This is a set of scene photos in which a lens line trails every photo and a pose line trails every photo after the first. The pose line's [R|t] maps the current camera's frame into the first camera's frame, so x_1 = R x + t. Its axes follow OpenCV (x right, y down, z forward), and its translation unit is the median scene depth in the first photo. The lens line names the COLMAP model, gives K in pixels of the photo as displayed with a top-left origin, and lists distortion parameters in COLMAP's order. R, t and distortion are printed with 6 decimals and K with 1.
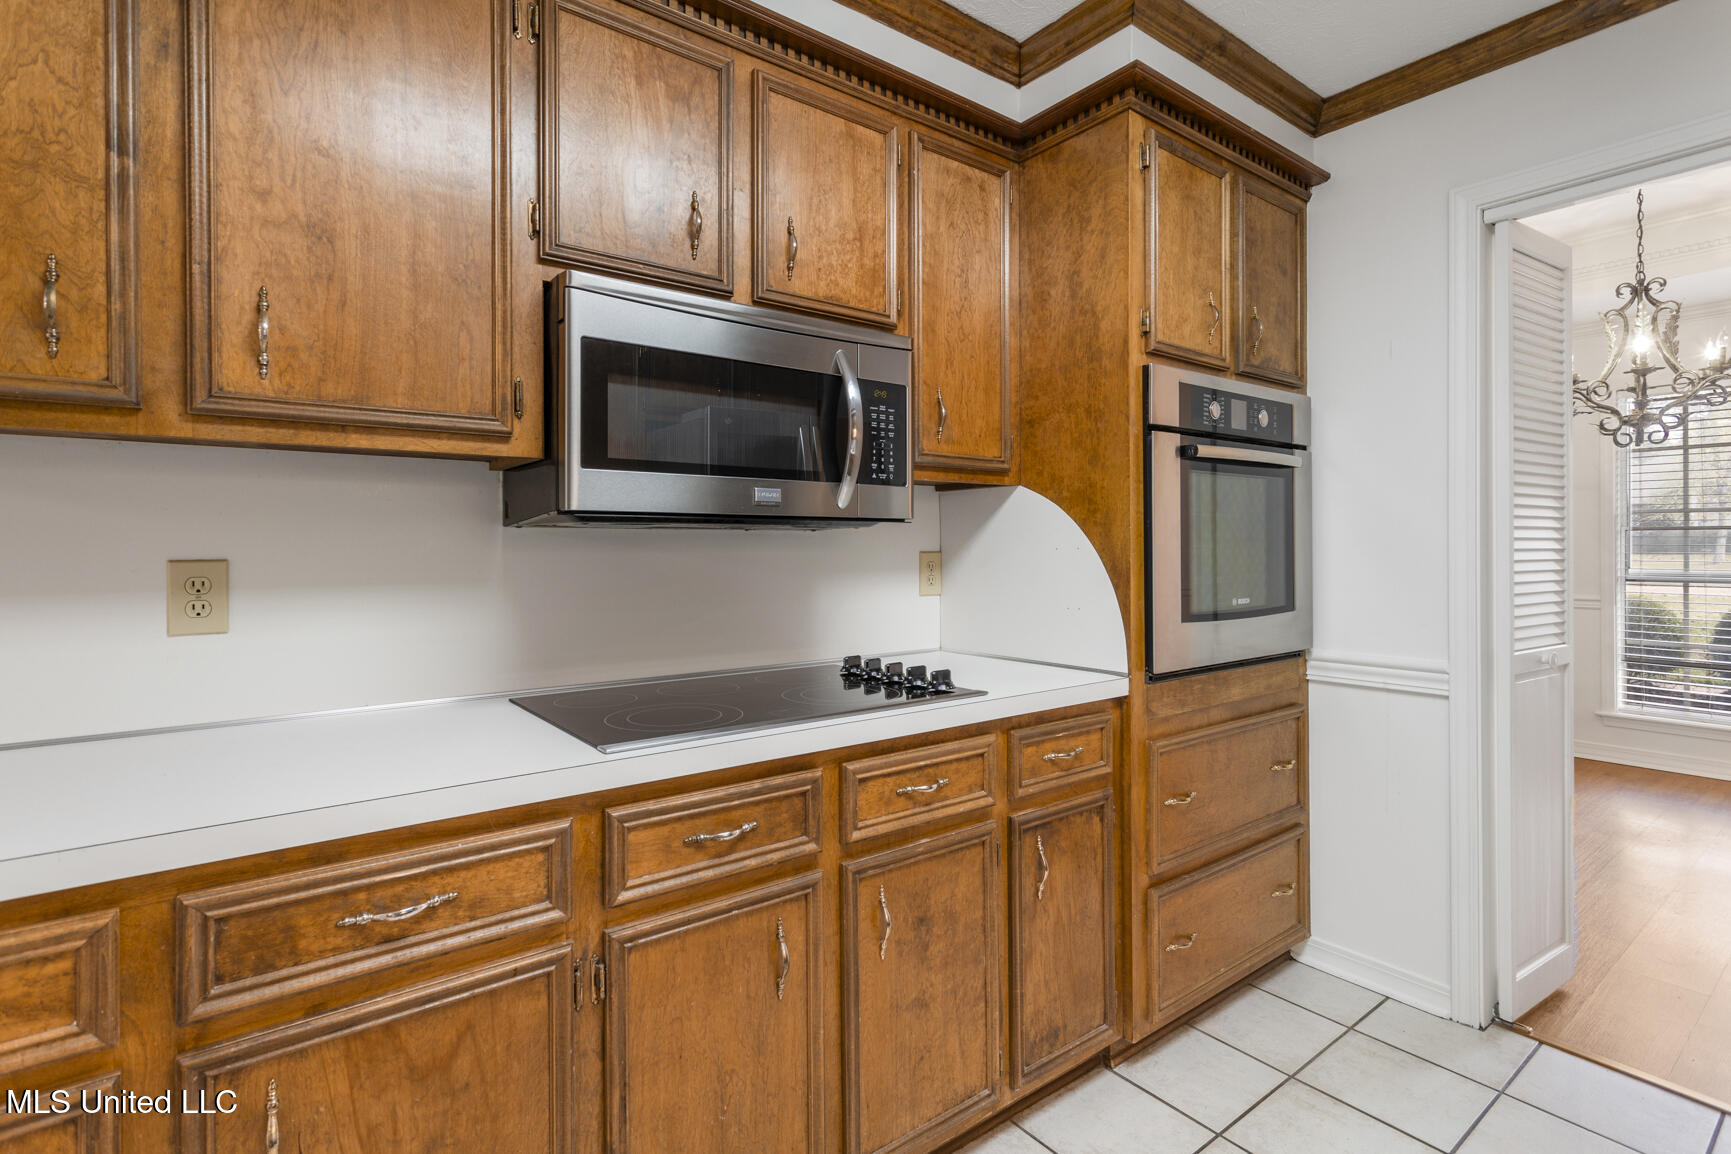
lens RADIAL K [[826.8, 0, 864.7], [0, 826.8, 547.8], [0, 0, 1]] dist [-0.000503, 0.000088]
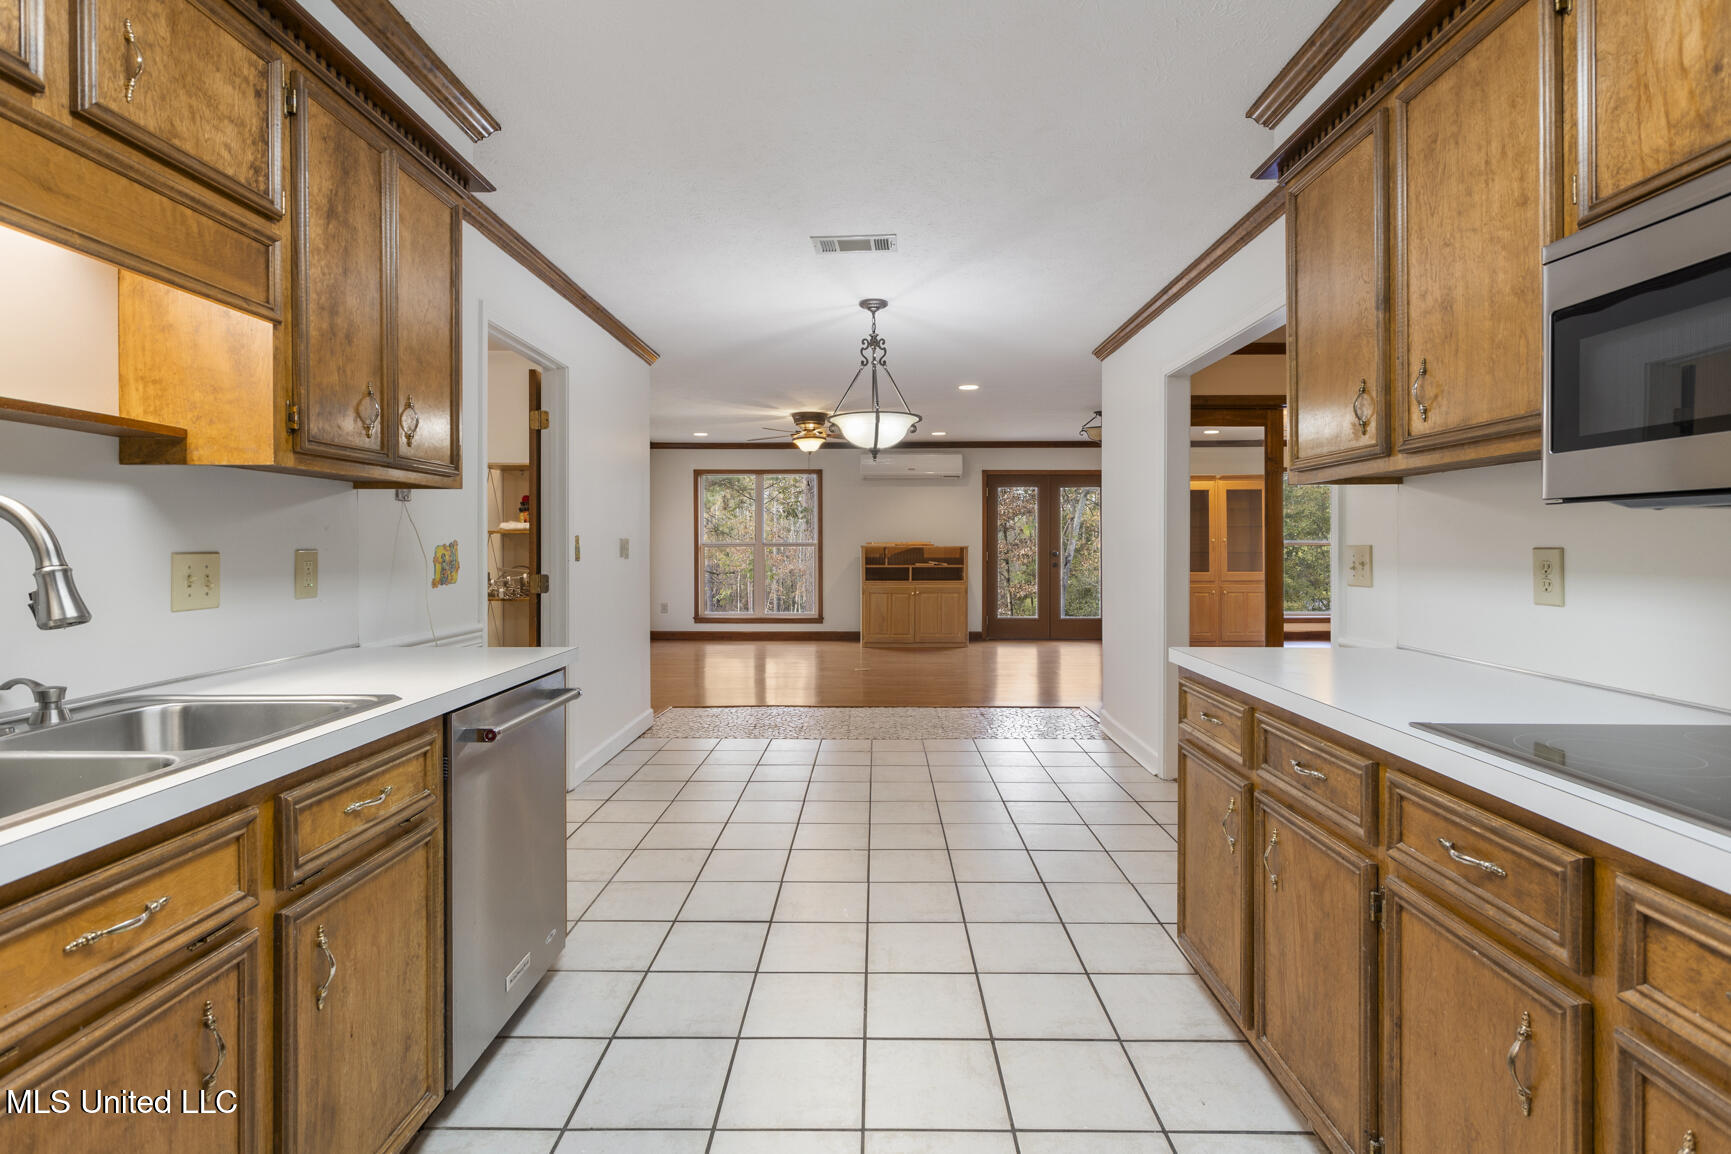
lens RADIAL K [[826.8, 0, 864.7], [0, 826.8, 547.8], [0, 0, 1]] dist [-0.000503, 0.000088]
pose [[-0.618061, 0.008258, -0.786087, 0.903125], [0.001223, 0.999954, 0.009542, 0.000632], [0.786129, 0.004936, -0.618043, 0.997977]]
